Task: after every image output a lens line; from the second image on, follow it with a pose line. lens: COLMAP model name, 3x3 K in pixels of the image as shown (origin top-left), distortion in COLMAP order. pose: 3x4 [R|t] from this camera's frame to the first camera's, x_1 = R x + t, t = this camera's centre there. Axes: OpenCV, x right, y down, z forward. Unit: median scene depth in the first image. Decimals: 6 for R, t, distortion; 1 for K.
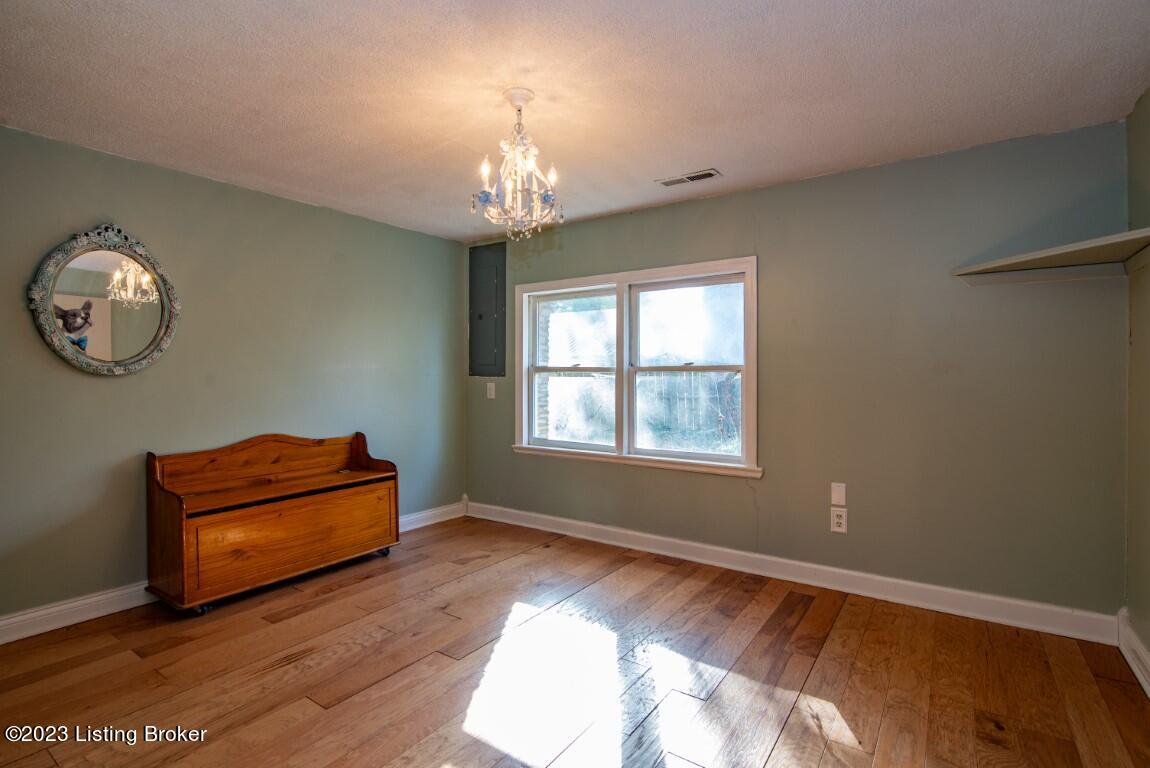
lens RADIAL K [[550.6, 0, 567.4], [0, 550.6, 378.5], [0, 0, 1]] dist [-0.018120, -0.000154]
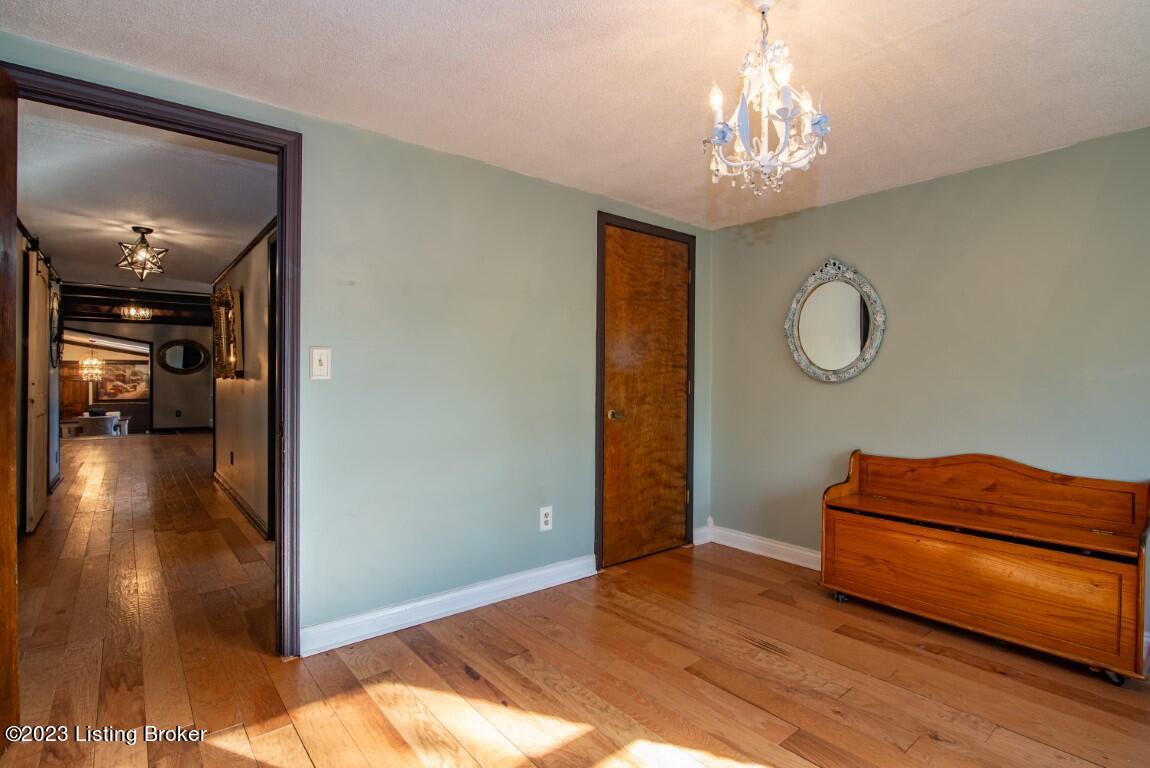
lens RADIAL K [[550.6, 0, 563.6], [0, 550.6, 384.2], [0, 0, 1]] dist [-0.018120, -0.000154]
pose [[-0.275026, 0.010035, -0.961385, 0.531867], [-0.014028, 0.999797, 0.014449, -0.010439], [0.961335, 0.017460, -0.274829, 0.758338]]
